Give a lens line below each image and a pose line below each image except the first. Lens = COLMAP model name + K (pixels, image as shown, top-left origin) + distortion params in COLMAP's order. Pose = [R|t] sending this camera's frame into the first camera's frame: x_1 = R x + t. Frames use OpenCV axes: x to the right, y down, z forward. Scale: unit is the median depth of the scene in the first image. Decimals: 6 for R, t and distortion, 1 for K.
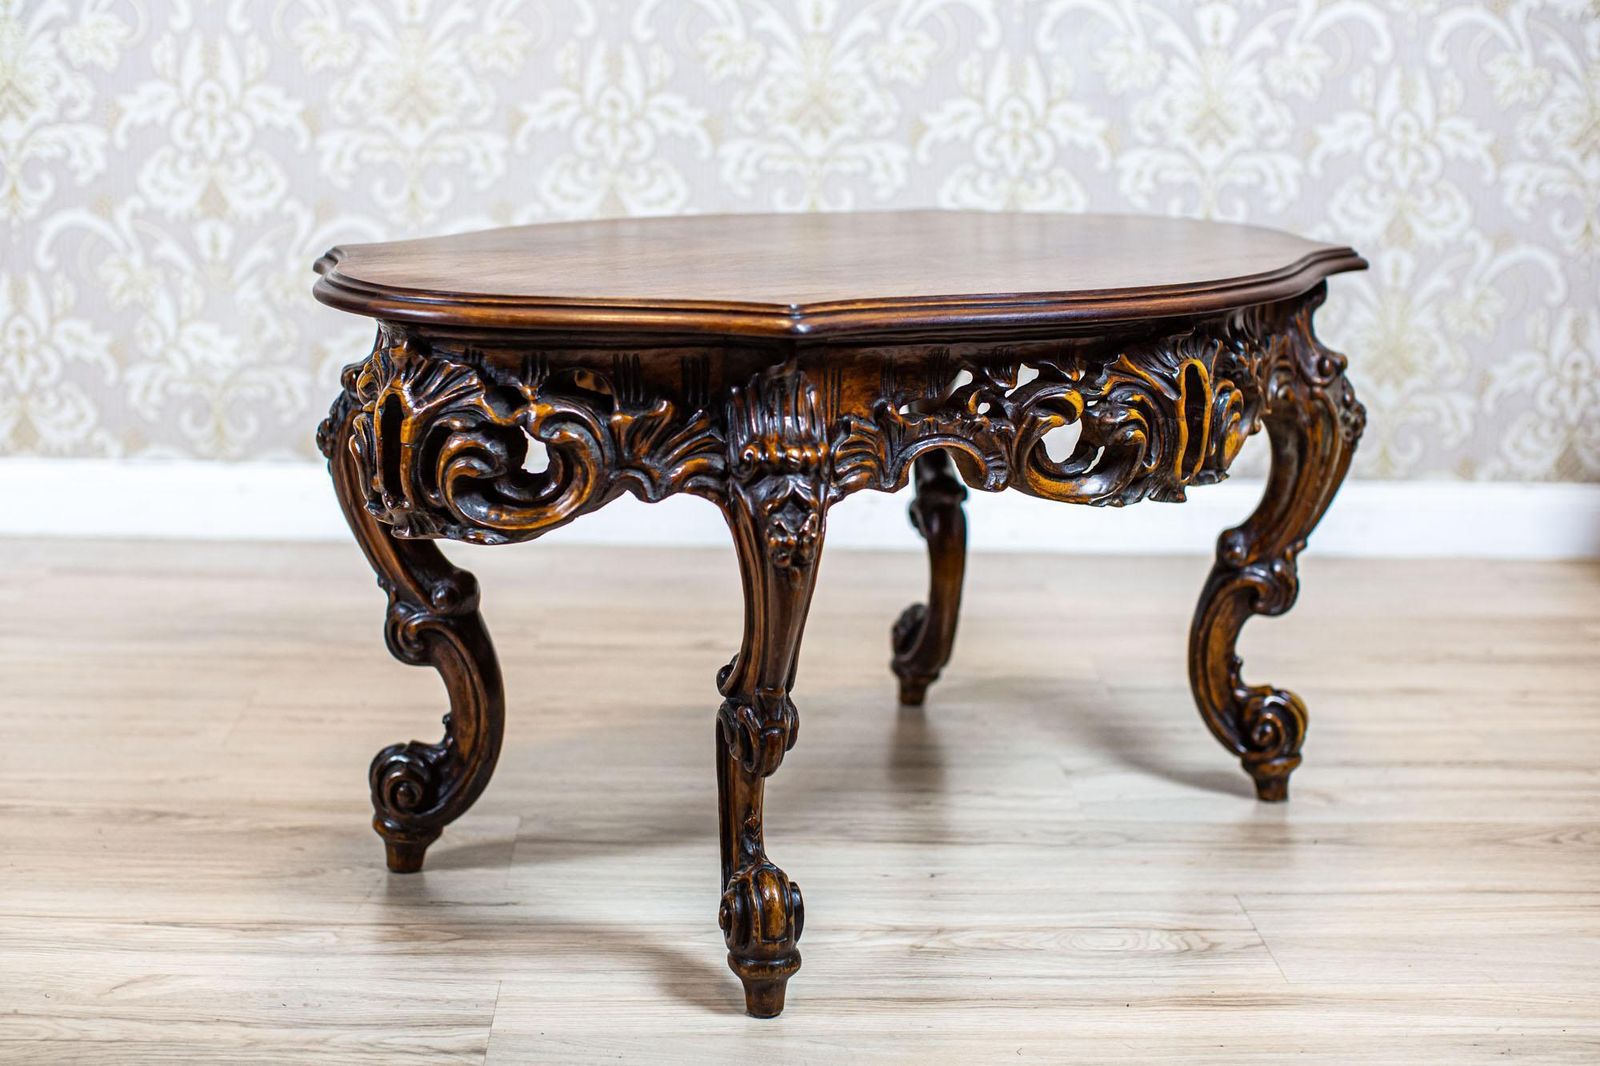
lens RADIAL K [[2420.0, 0, 800.0], [0, 2420.0, 533.0], [0, 0, 1]] dist [-0.197279, 0.231466]
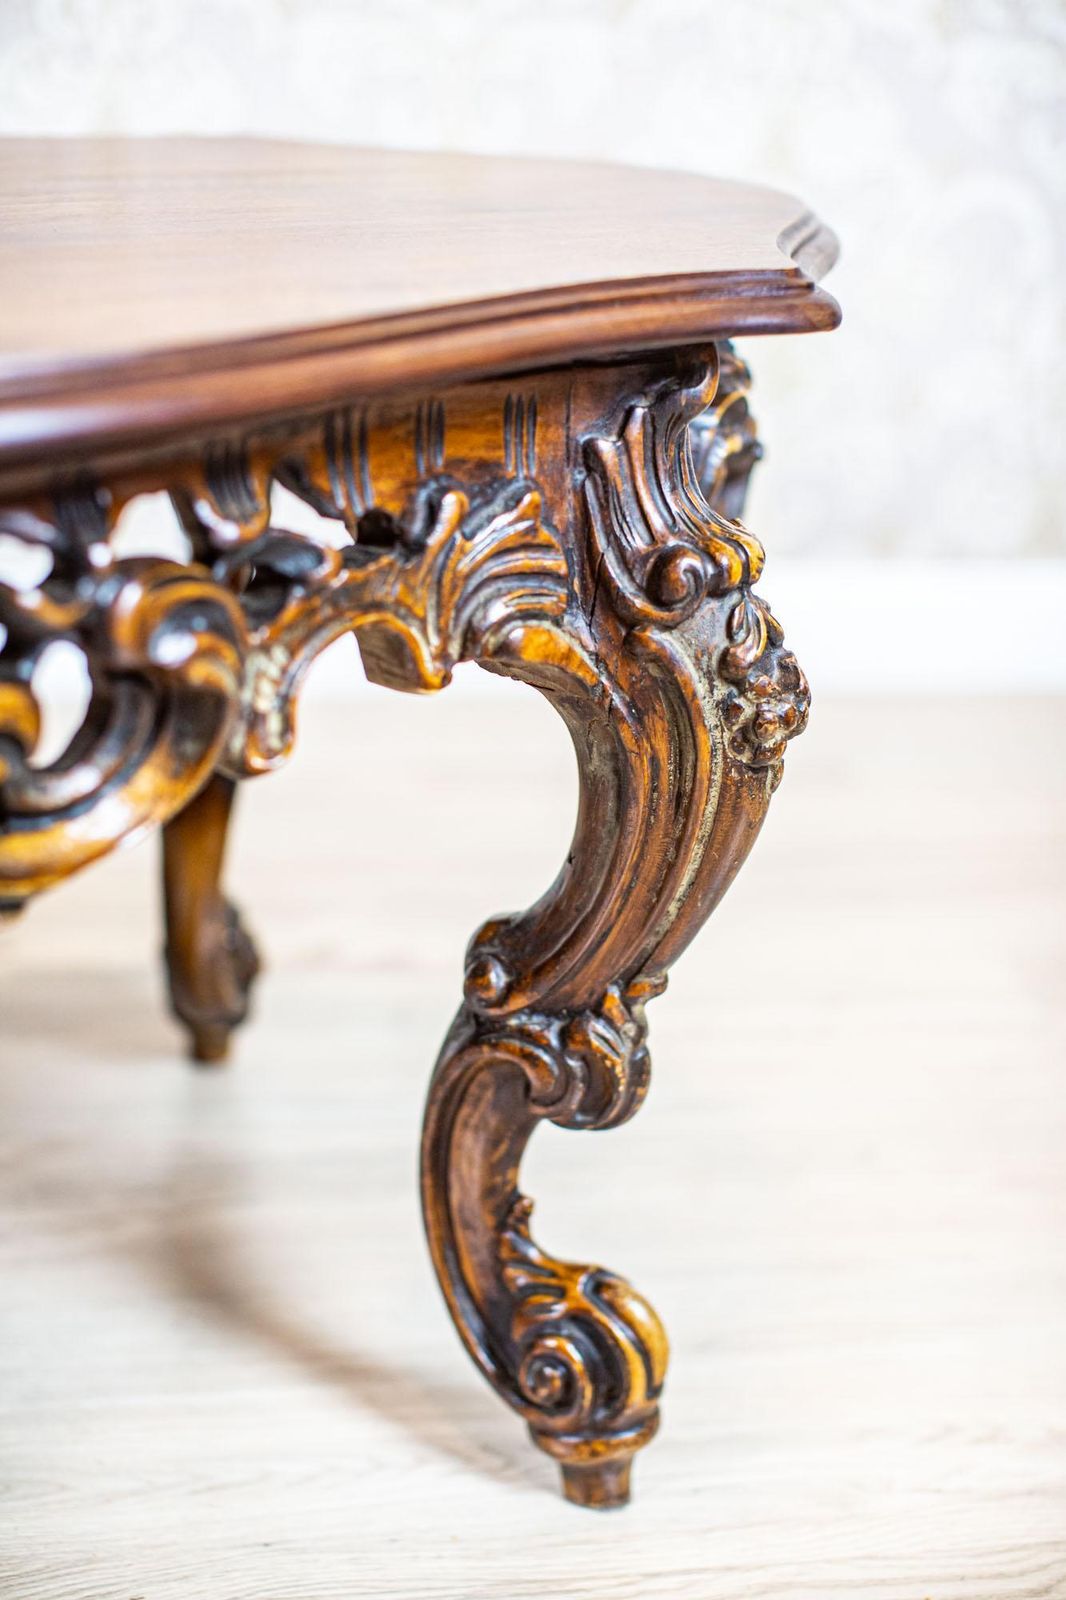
lens RADIAL K [[2350.5, 0, 533.0], [0, 2350.5, 800.0], [0, 0, 1]] dist [-0.186269, 0.245039]
pose [[0.946864, 0.125248, -0.296246, 0.343095], [-0.082565, 0.984851, 0.152484, -0.097478], [0.310856, -0.119922, 0.942861, 0.683547]]
